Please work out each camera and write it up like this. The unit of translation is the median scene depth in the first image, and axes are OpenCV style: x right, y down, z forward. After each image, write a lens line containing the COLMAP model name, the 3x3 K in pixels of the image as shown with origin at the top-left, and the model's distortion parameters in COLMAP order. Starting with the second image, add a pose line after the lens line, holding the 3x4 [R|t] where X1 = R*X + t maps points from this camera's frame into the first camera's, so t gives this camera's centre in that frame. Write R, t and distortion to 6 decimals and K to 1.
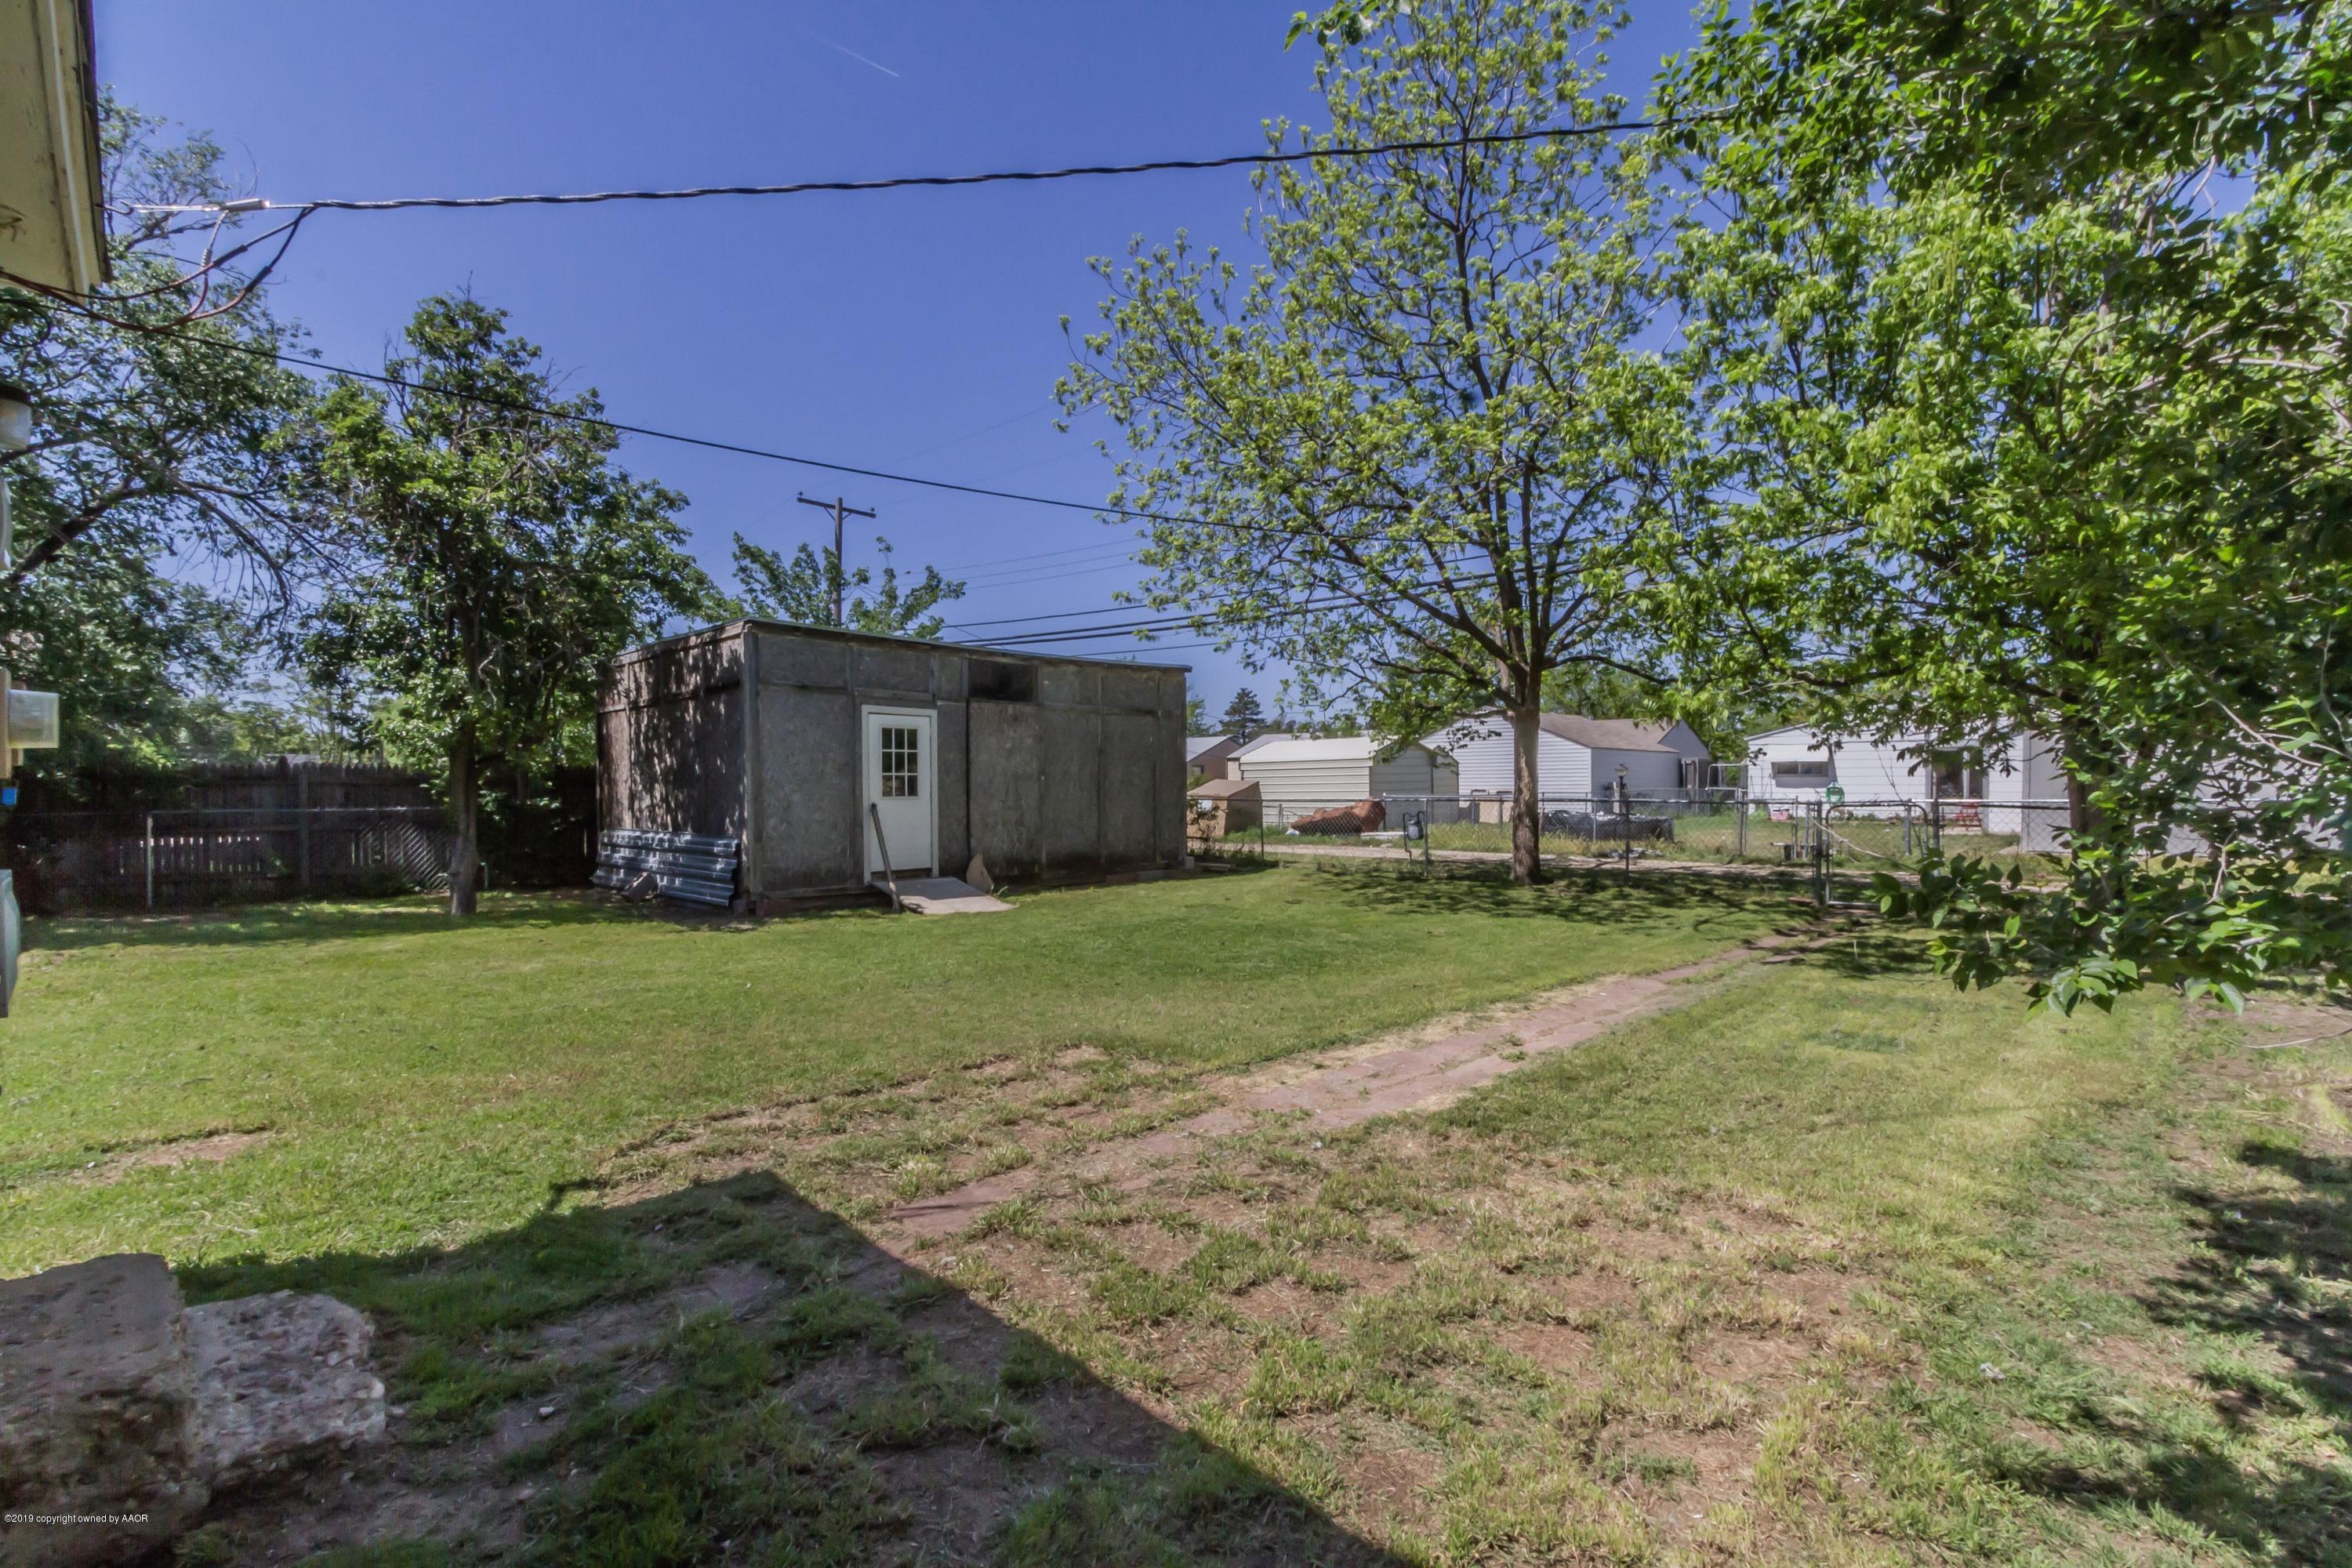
lens RADIAL K [[1076.4, 0, 1179.6], [0, 1076.4, 800.0], [0, 0, 1]] dist [-0.002048, -0.000216]
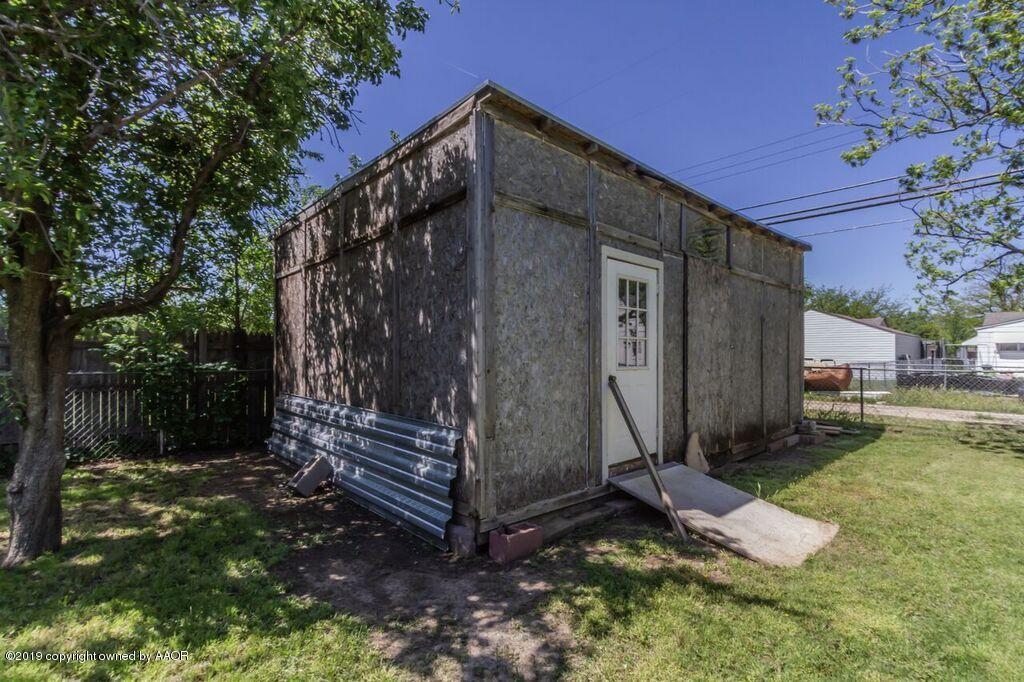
lens RADIAL K [[468.7, 0, 513.6], [0, 468.7, 348.0], [0, 0, 1]] dist [-0.002048, -0.000216]
pose [[0.997799, 0.003204, -0.066240, -0.317153], [-0.005304, 0.999488, -0.031545, -0.005224], [0.066106, 0.031826, 0.997305, 0.635268]]
